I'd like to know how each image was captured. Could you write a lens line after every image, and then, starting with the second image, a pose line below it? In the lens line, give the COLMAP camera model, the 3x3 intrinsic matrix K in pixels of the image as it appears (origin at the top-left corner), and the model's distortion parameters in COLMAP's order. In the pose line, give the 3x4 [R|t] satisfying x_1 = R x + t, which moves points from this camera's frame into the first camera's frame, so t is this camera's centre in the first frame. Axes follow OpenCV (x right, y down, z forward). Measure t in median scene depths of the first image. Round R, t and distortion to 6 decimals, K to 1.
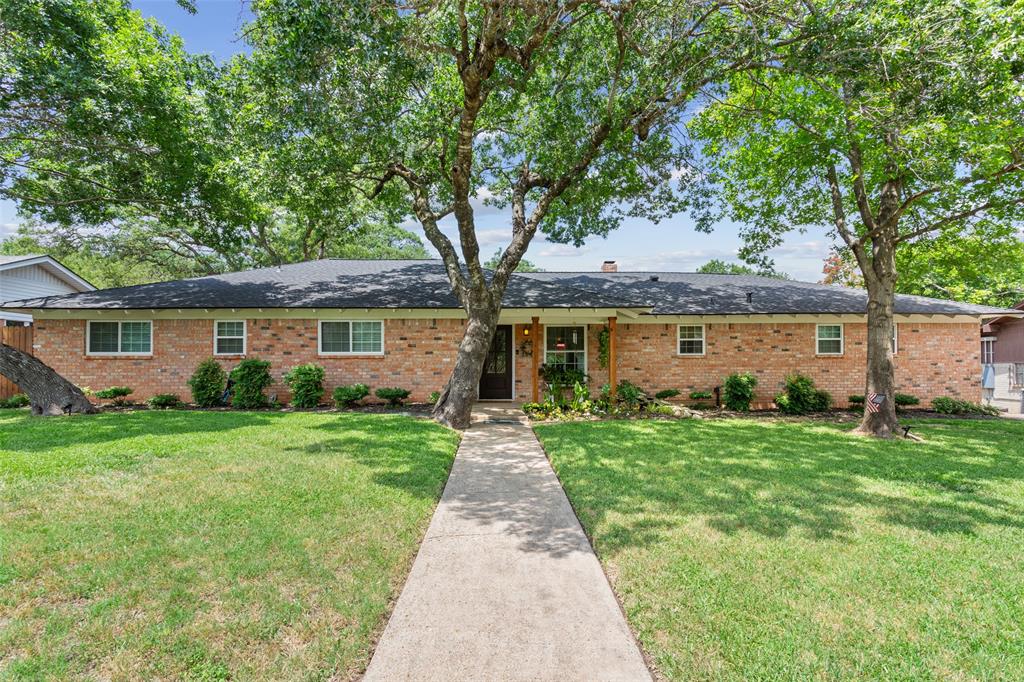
lens RADIAL K [[491.0, 0, 509.0], [0, 491.0, 344.6], [0, 0, 1]] dist [0.001285, 0.005042]
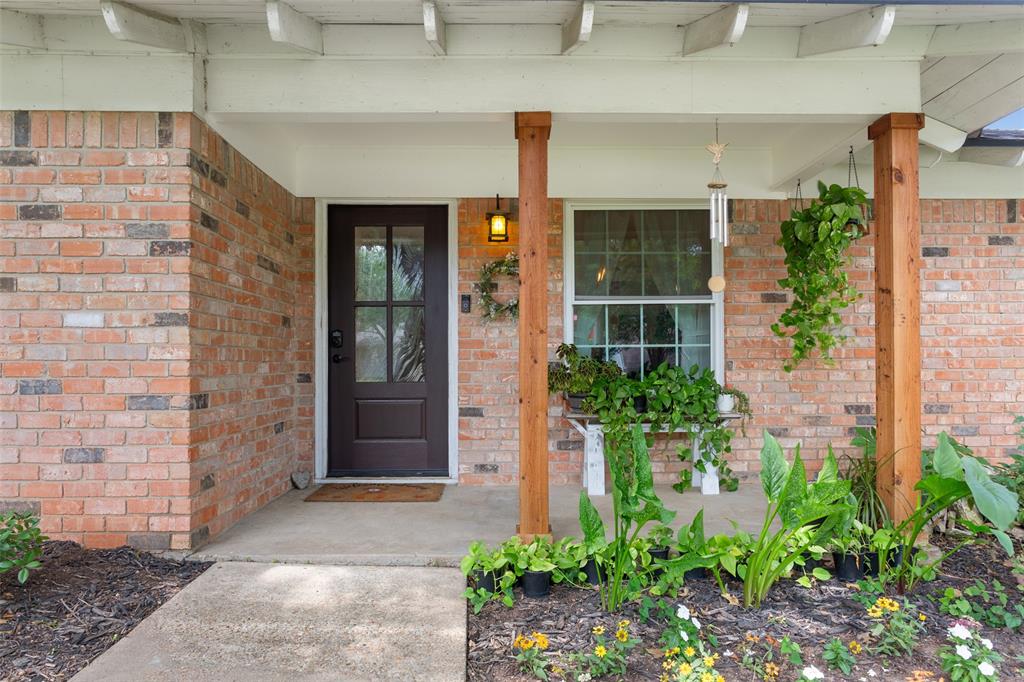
lens RADIAL K [[628.3, 0, 513.7], [0, 628.3, 344.9], [0, 0, 1]] dist [0.000214, -0.000215]
pose [[0.999677, -0.002631, 0.025273, 0.034636], [0.002390, 0.999952, 0.009536, 0.034929], [-0.025296, -0.009472, 0.999635, 0.661236]]
